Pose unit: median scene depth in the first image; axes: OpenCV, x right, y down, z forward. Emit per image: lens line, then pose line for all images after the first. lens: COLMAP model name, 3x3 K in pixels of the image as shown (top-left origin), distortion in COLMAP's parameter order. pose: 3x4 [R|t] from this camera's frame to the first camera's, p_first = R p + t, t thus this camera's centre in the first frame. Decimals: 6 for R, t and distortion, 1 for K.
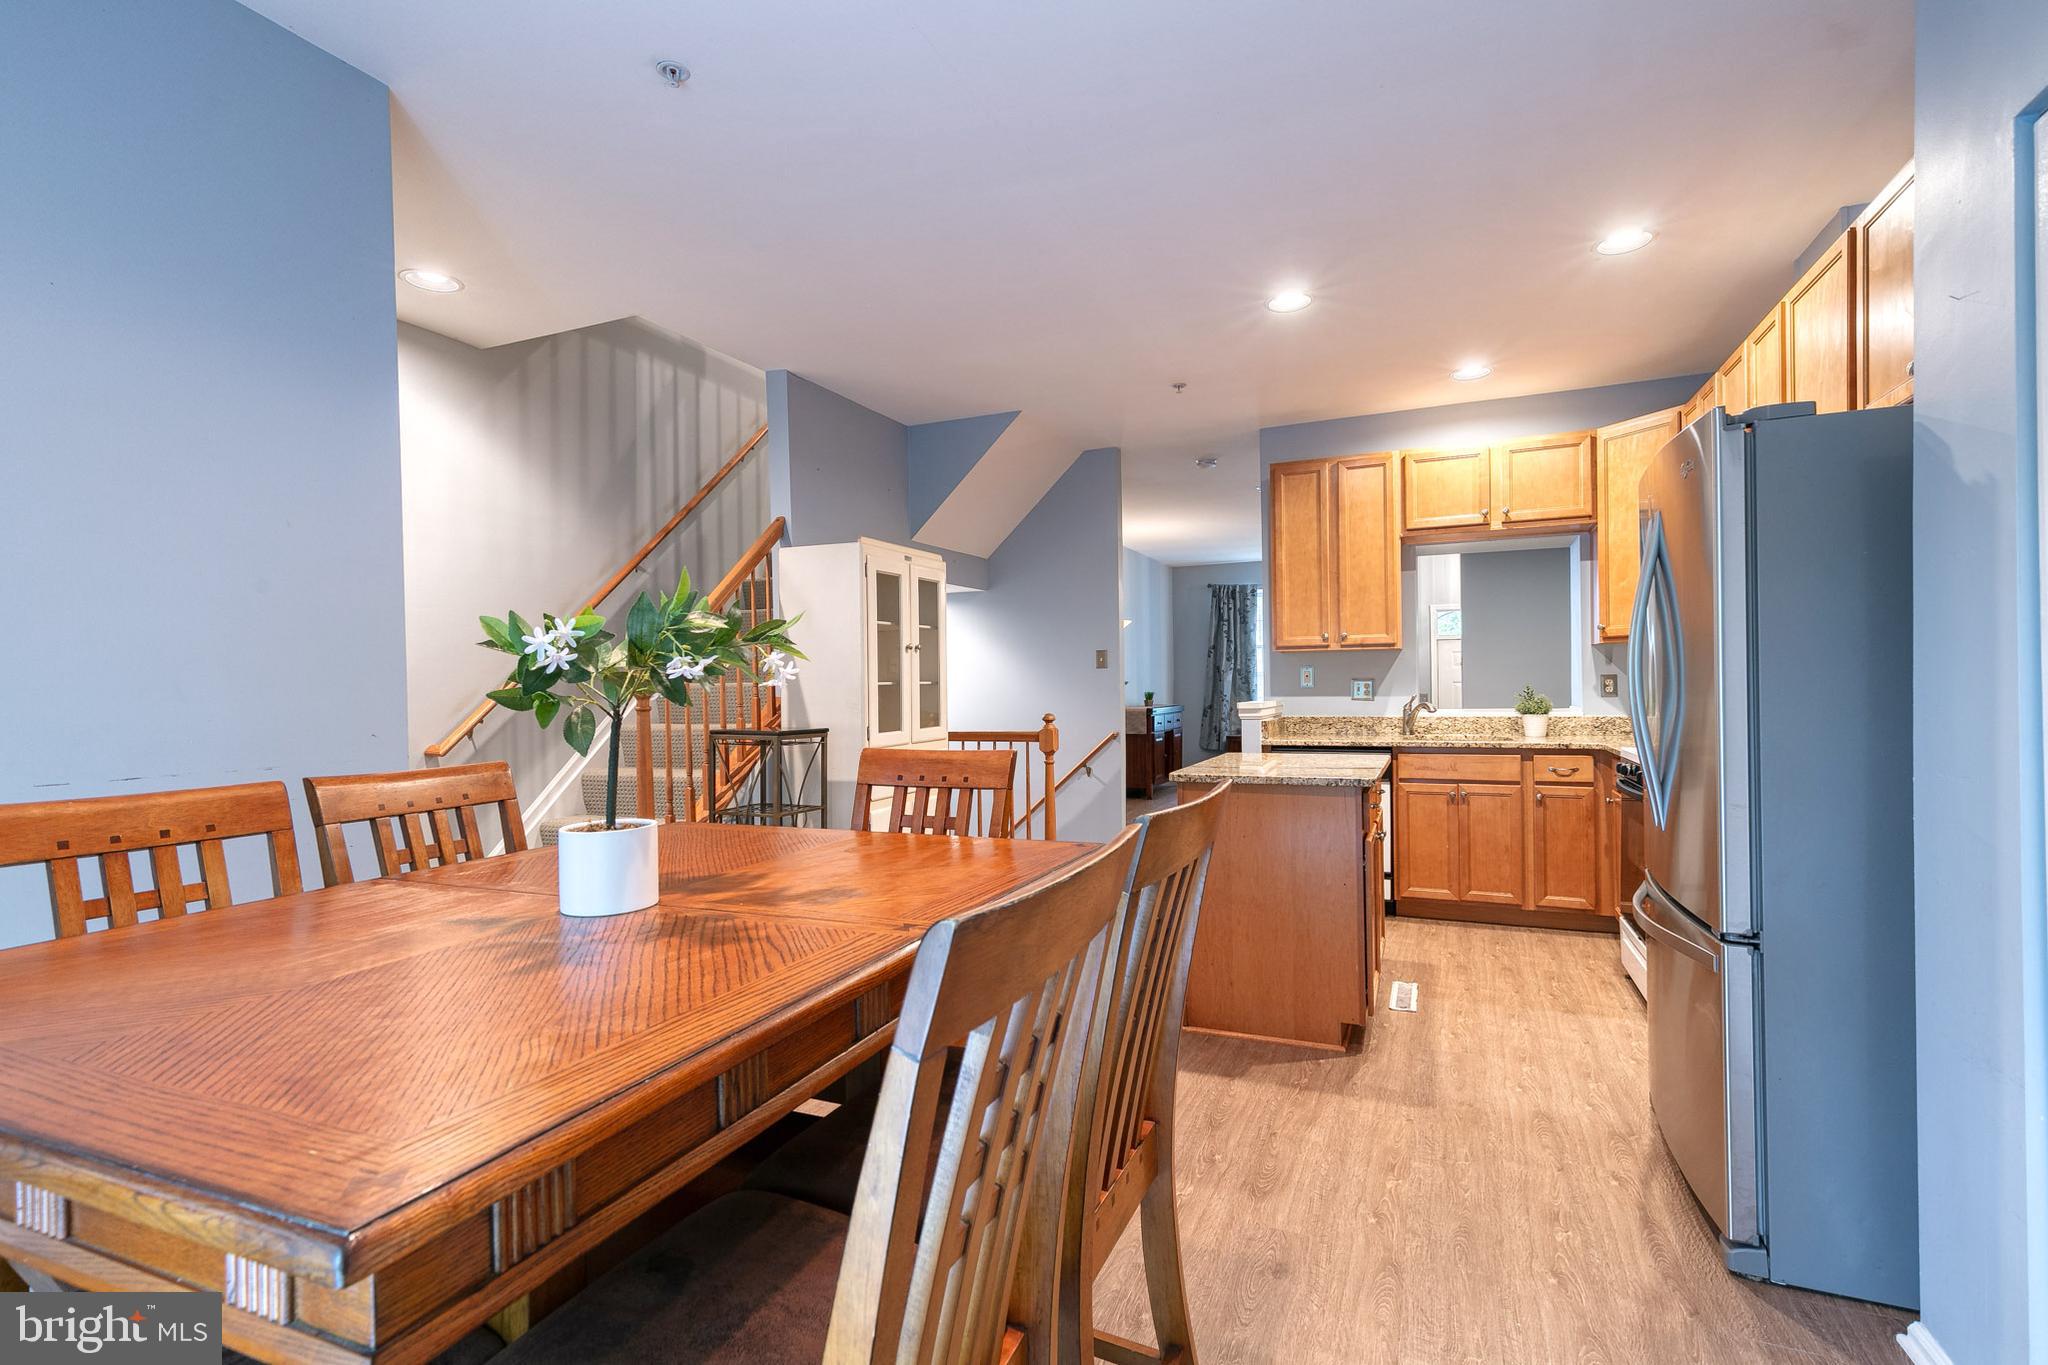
lens RADIAL K [[926.9, 0, 1037.4], [0, 926.9, 686.7], [0, 0, 1]] dist [0.013150, -0.000302]
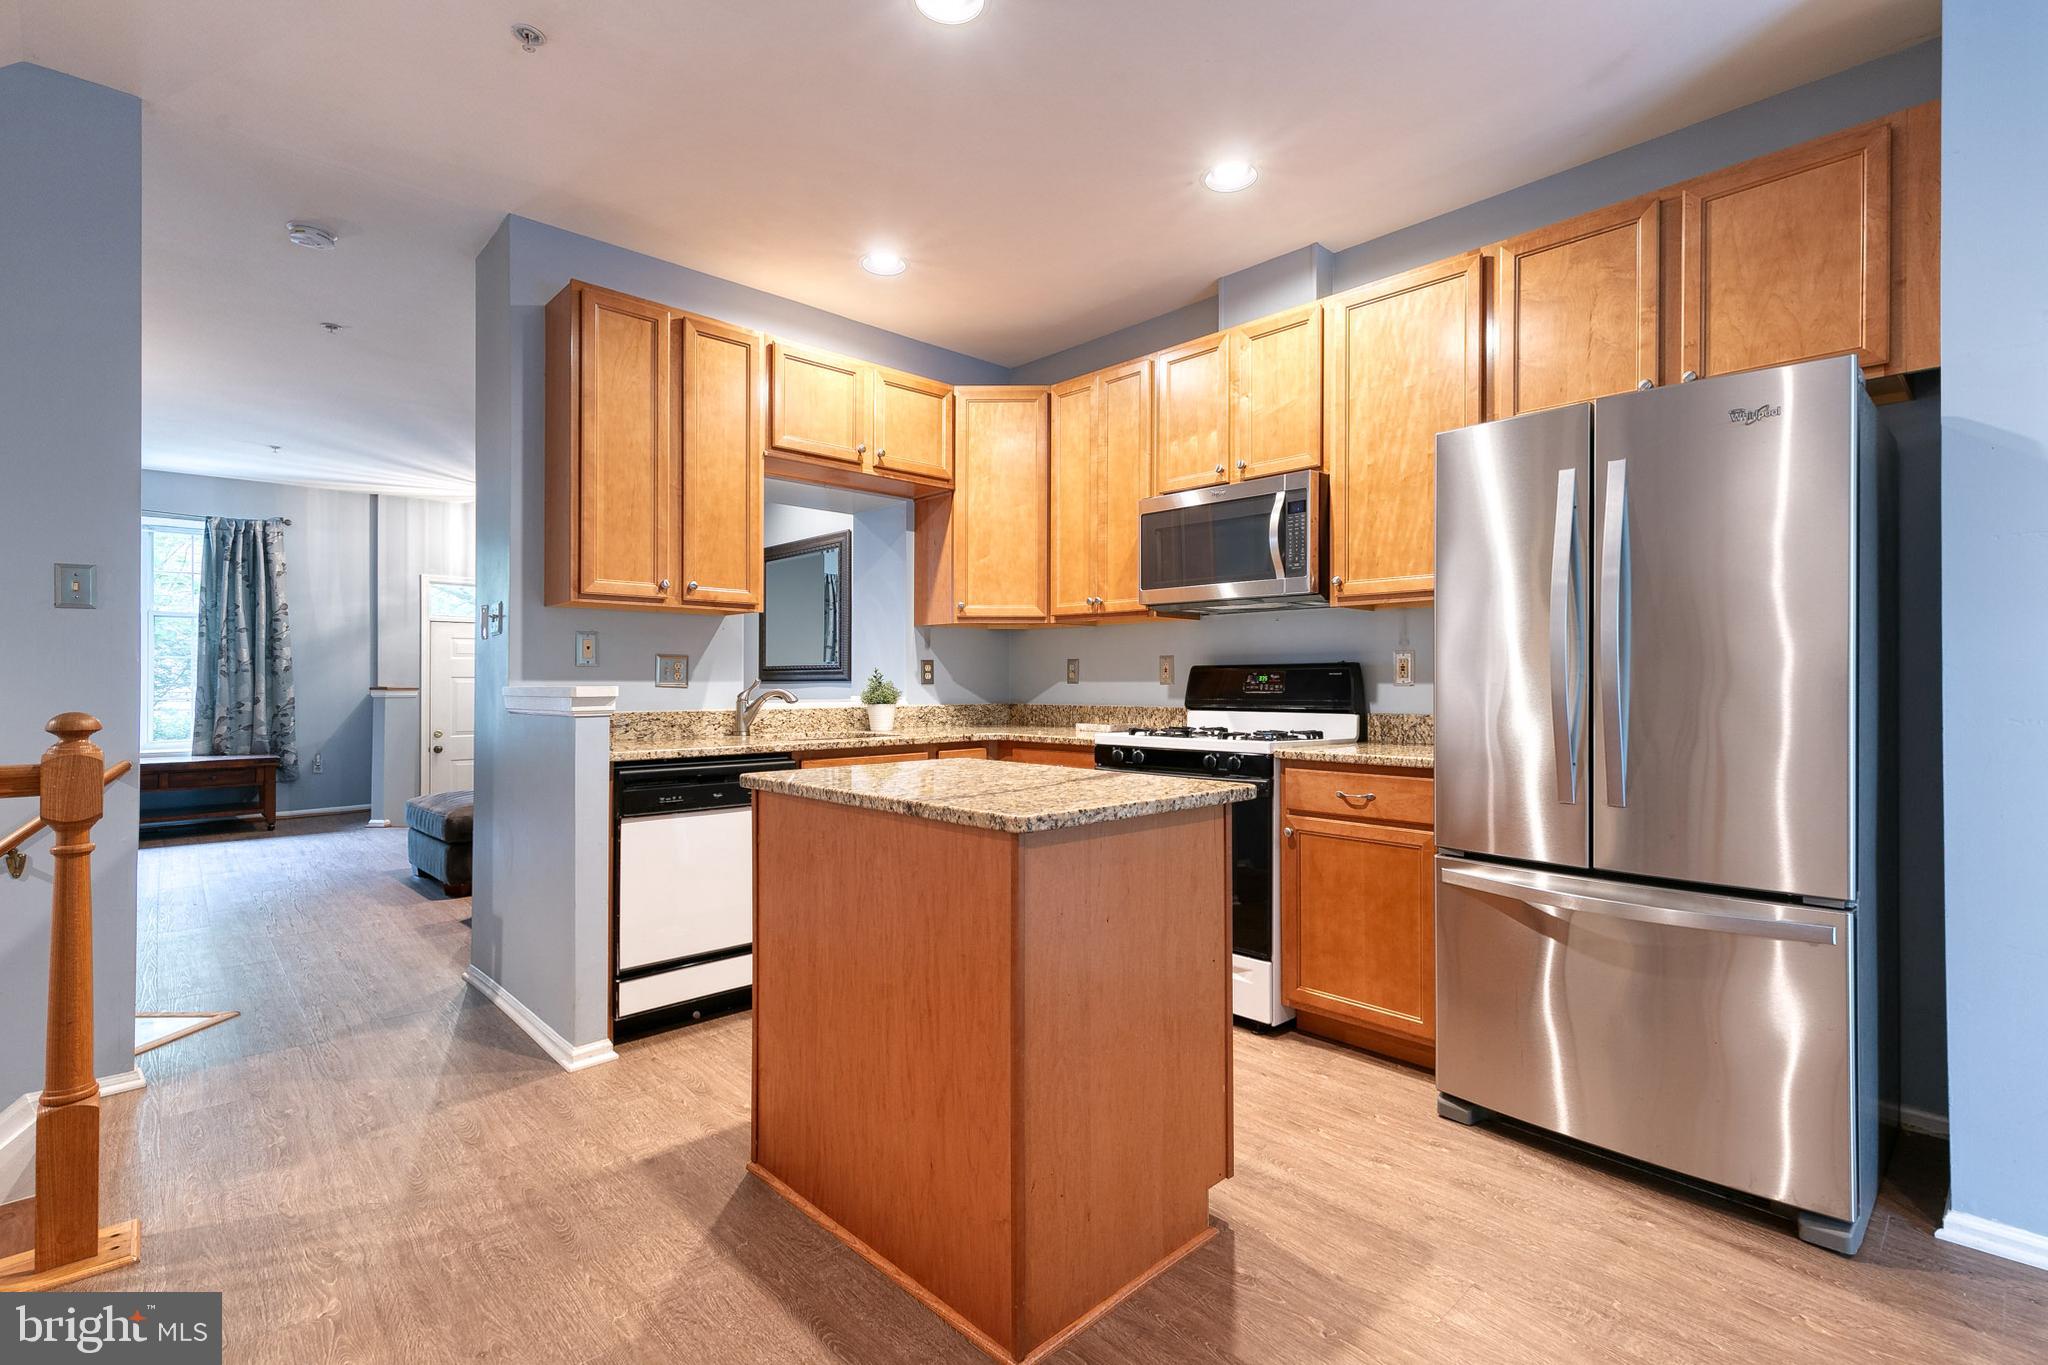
lens RADIAL K [[937.7, 0, 1054.7], [0, 937.7, 672.2], [0, 0, 1]] dist [0.013859, -0.000247]
pose [[0.383808, 0.025474, 0.923061, -0.176793], [-0.001824, 0.999638, -0.026829, 0.022422], [-0.923411, 0.008613, 0.383716, 0.510378]]
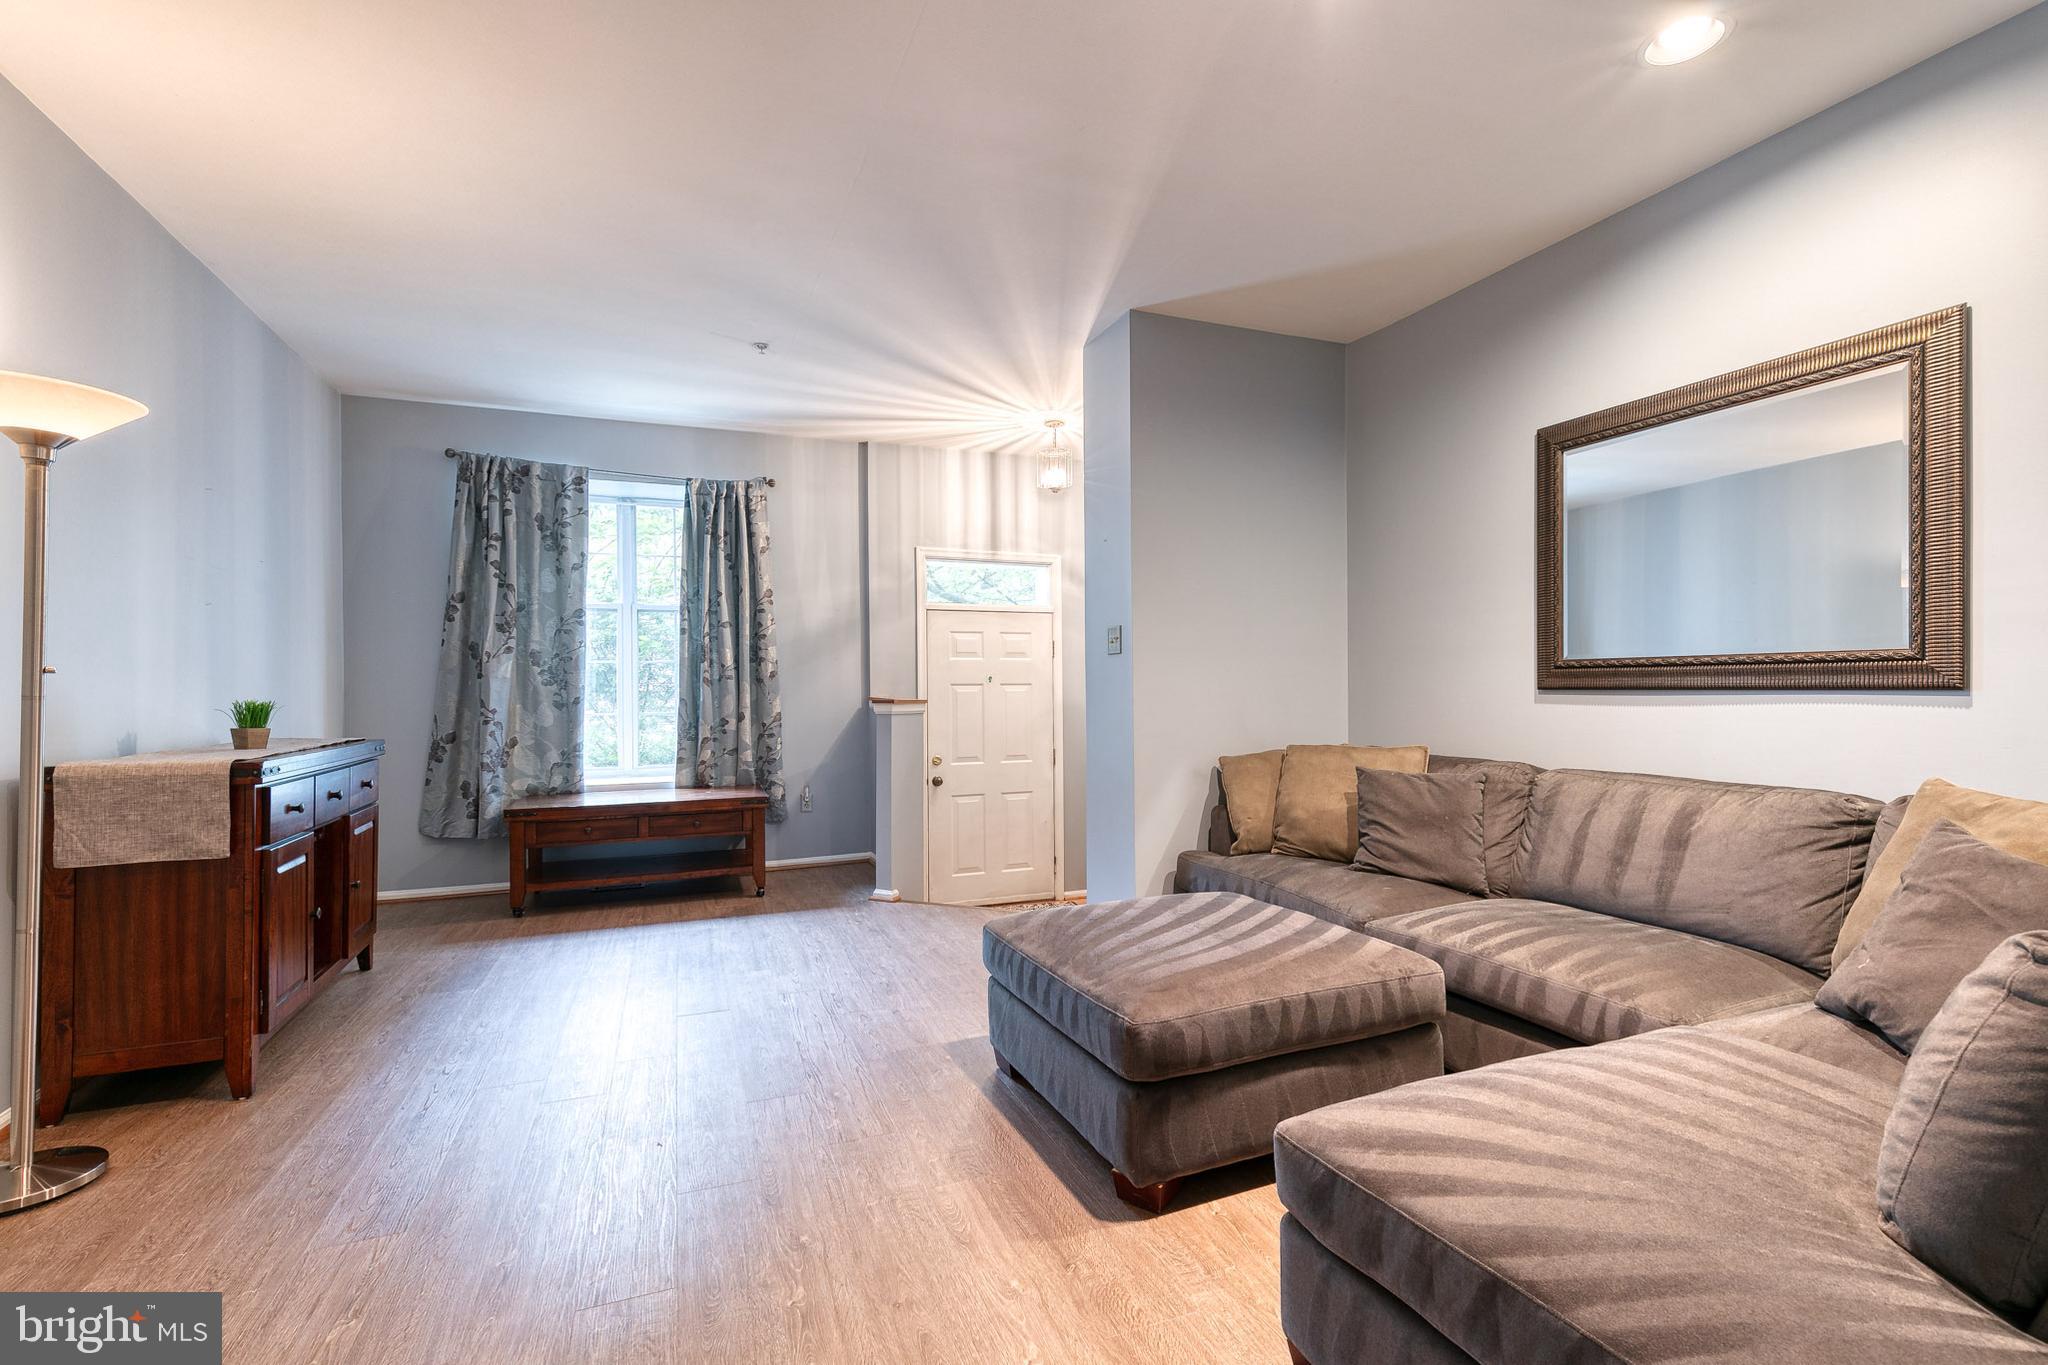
lens RADIAL K [[923.3, 0, 1065.4], [0, 923.3, 681.2], [0, 0, 1]] dist [0.026254, -0.000052]
pose [[0.679759, 0.015482, 0.733272, 0.148289], [-0.001773, 0.999809, -0.019465, 0.008407], [-0.733434, 0.011931, 0.679656, 1.165288]]
